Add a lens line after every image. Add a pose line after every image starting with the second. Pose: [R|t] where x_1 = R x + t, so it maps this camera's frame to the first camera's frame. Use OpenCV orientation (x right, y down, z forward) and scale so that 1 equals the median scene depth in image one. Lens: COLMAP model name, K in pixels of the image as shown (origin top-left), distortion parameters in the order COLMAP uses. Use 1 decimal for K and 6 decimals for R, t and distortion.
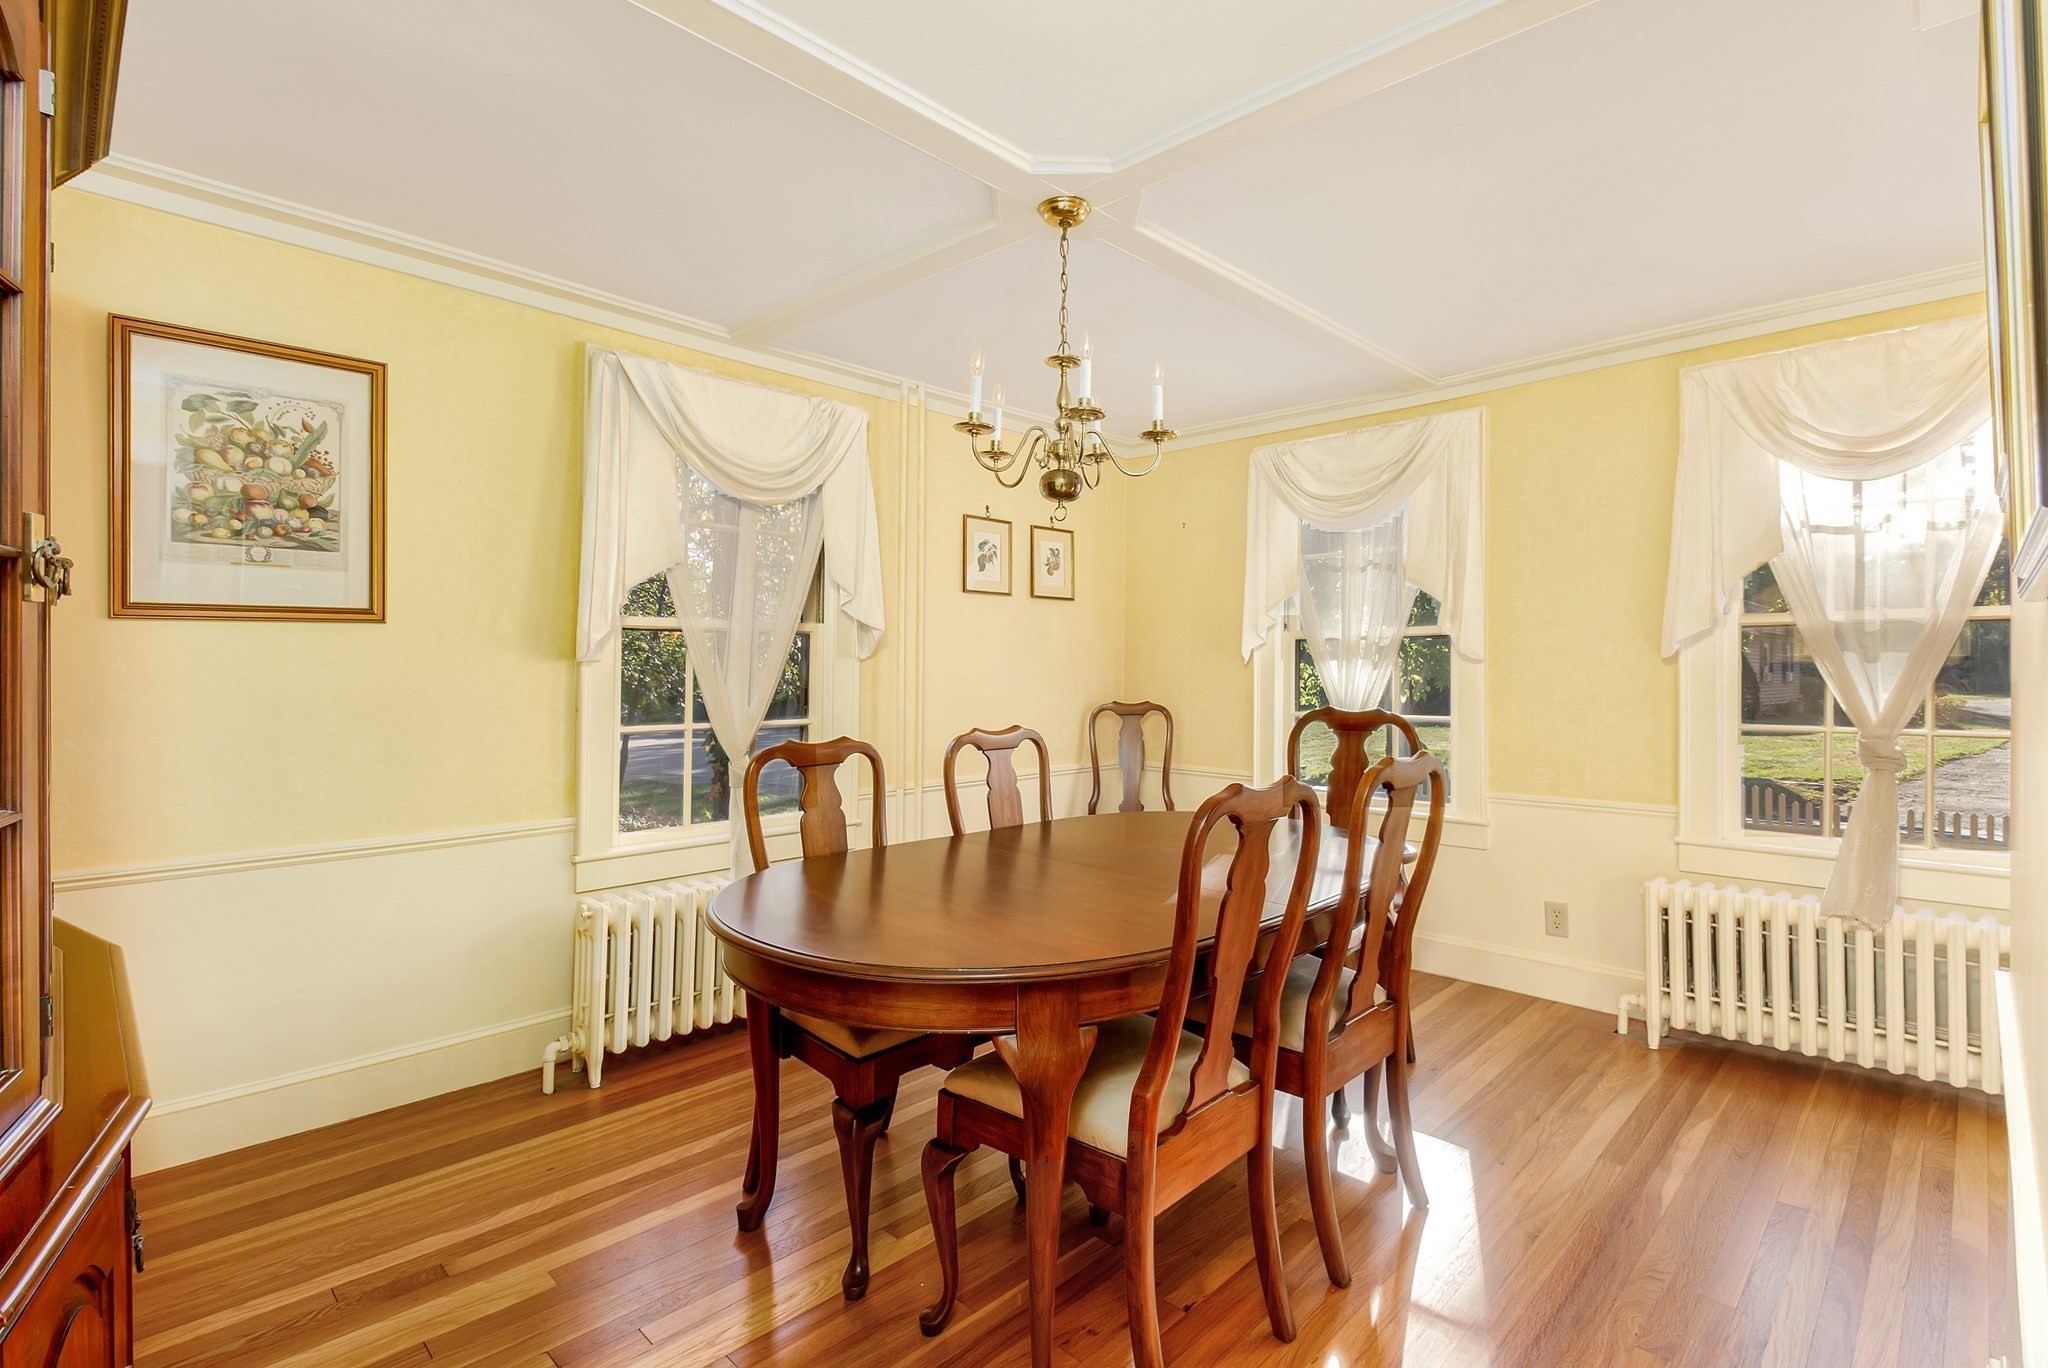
lens RADIAL K [[960.2, 0, 1055.1], [0, 960.2, 676.4], [0, 0, 1]] dist [0.028496, -0.018161]
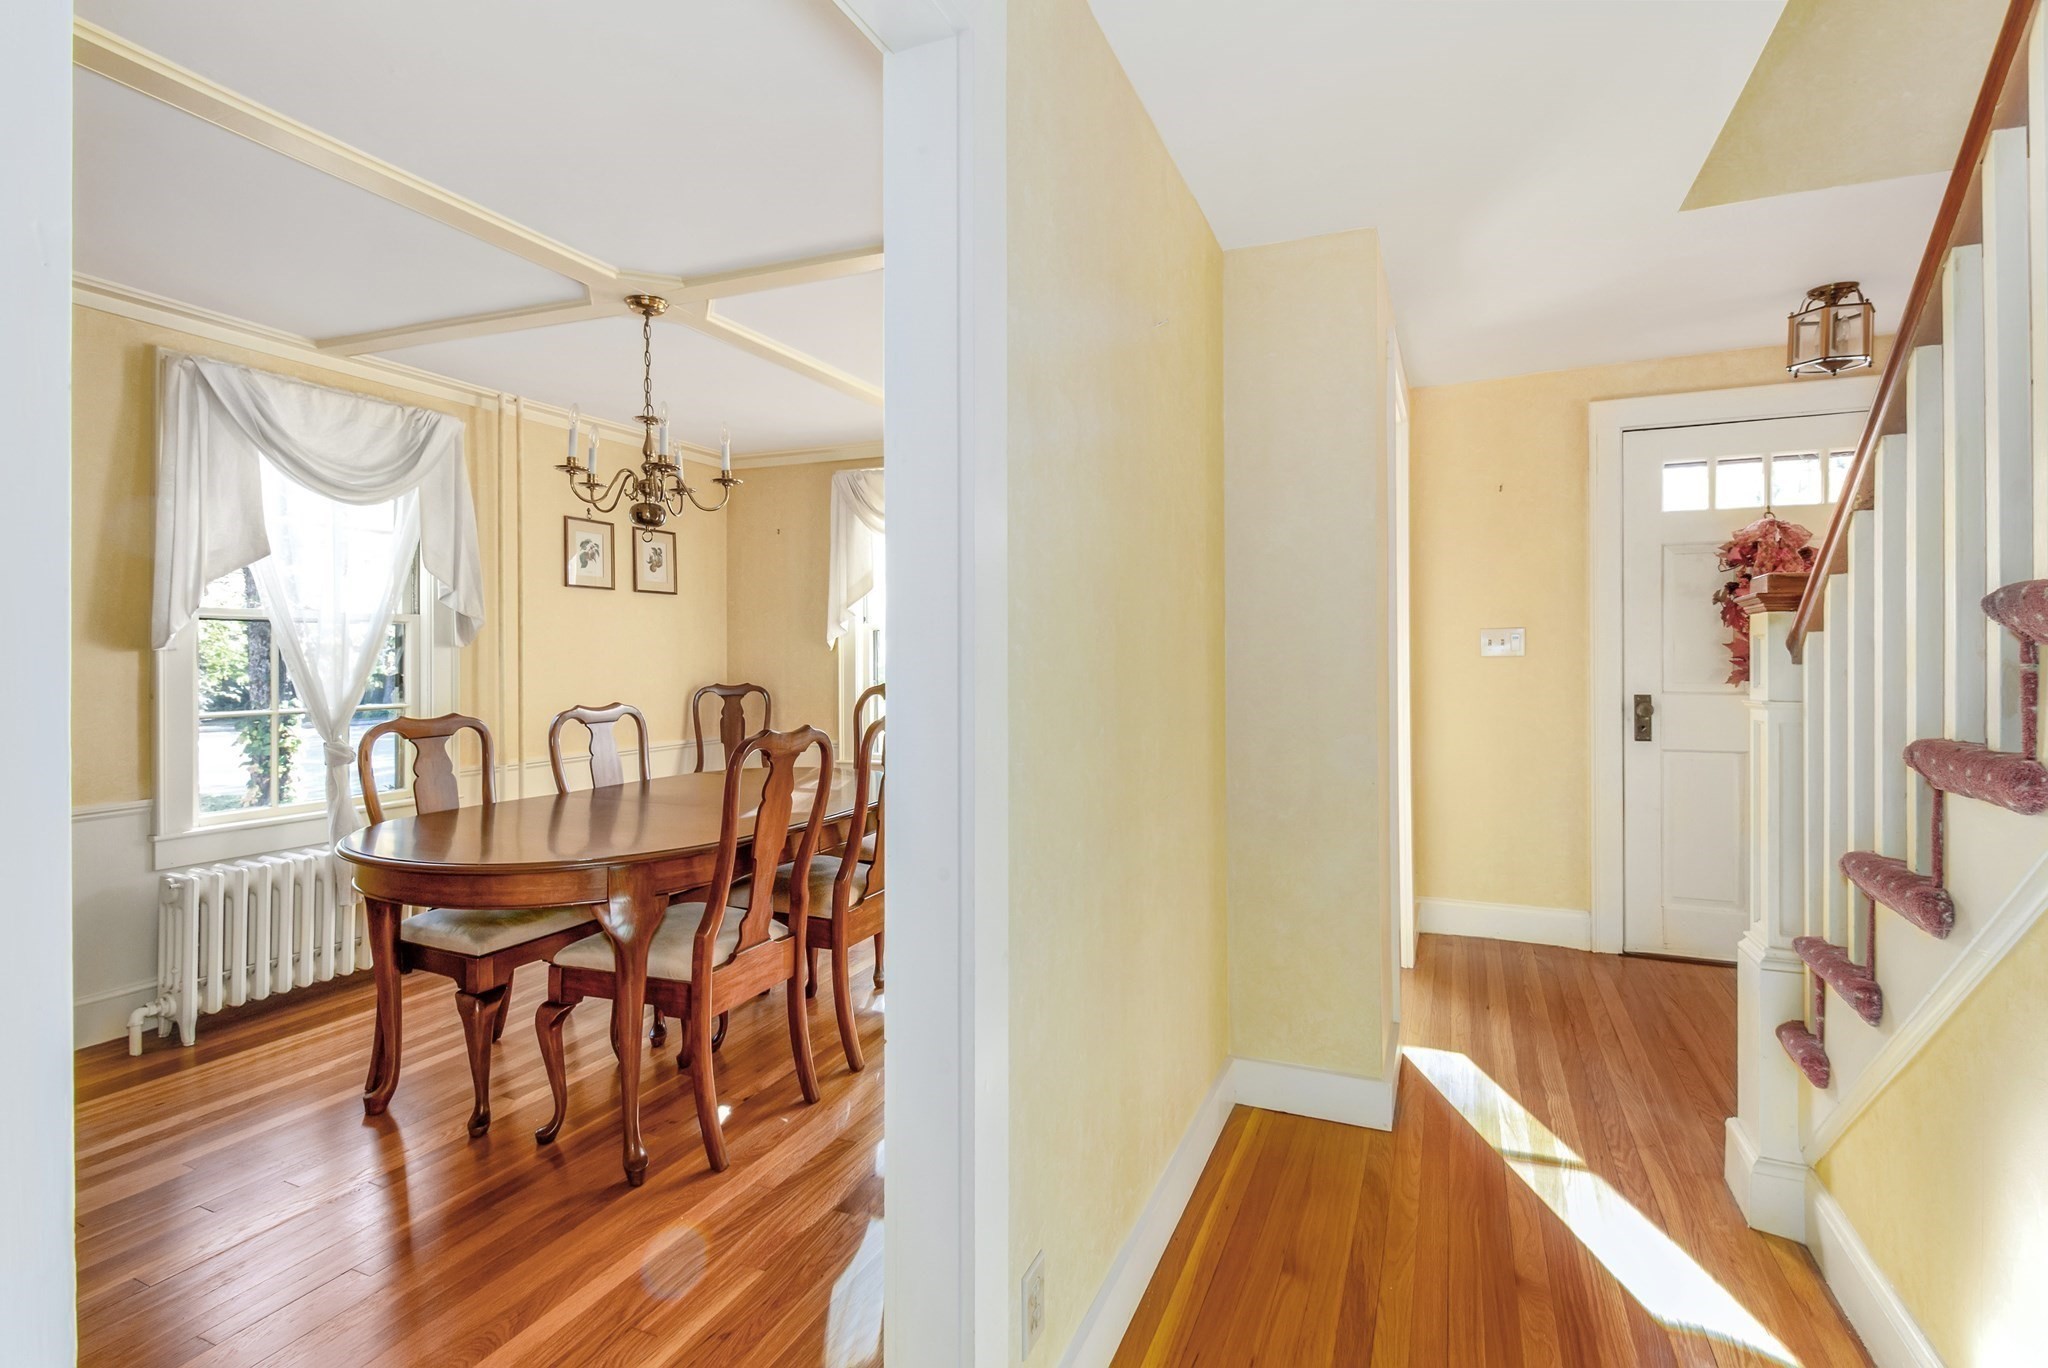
lens RADIAL K [[960.2, 0, 1055.1], [0, 960.2, 676.4], [0, 0, 1]] dist [0.028496, -0.018161]
pose [[0.931913, -0.011988, 0.362484, 0.042987], [0.006534, 0.999846, 0.016267, 0.002112], [-0.362624, -0.012791, 0.931848, -0.410475]]
